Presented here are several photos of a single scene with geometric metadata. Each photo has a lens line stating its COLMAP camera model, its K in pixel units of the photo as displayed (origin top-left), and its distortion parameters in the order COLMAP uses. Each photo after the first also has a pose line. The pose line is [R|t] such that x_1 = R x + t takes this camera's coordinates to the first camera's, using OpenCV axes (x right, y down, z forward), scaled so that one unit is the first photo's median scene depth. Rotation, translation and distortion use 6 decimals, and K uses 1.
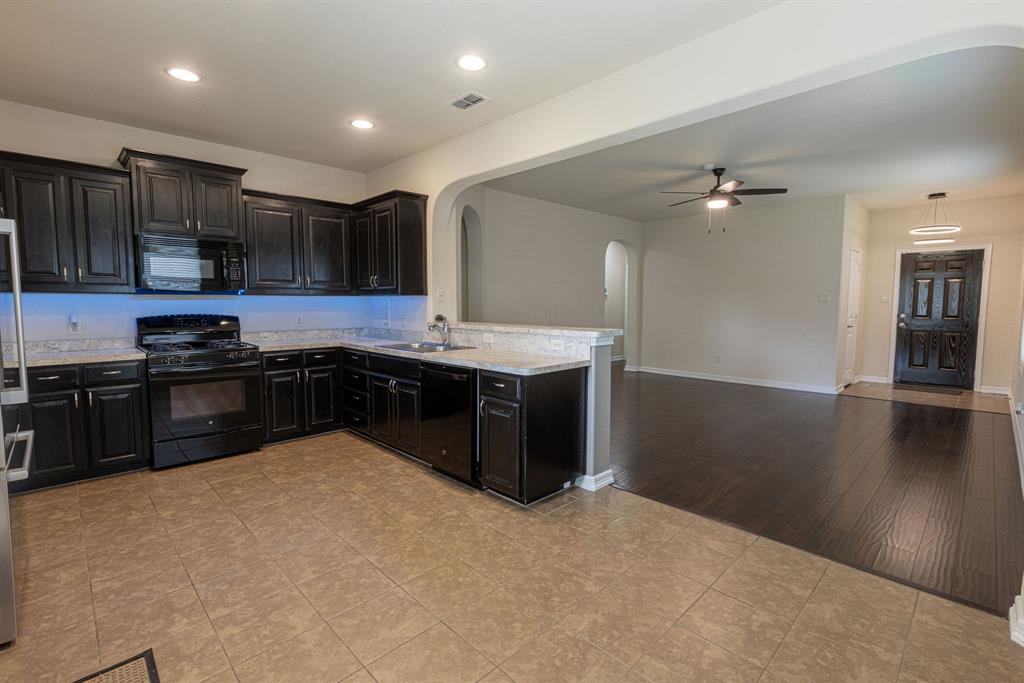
lens RADIAL K [[464.4, 0, 513.0], [0, 464.4, 338.4], [0, 0, 1]] dist [0.003375, -0.002311]
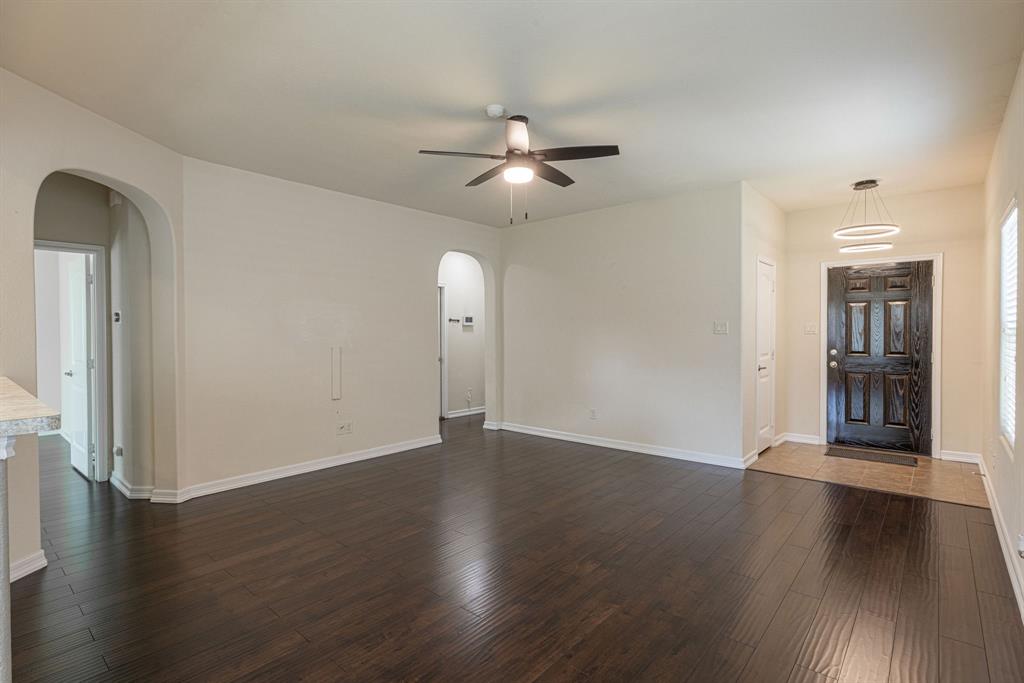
lens RADIAL K [[464.4, 0, 521.2], [0, 464.4, 339.3], [0, 0, 1]] dist [0.003375, -0.002311]
pose [[0.997526, -0.007243, 0.069929, 0.541044], [0.011656, 0.997952, -0.062898, -0.050846], [-0.069331, 0.063557, 0.995567, 0.554850]]
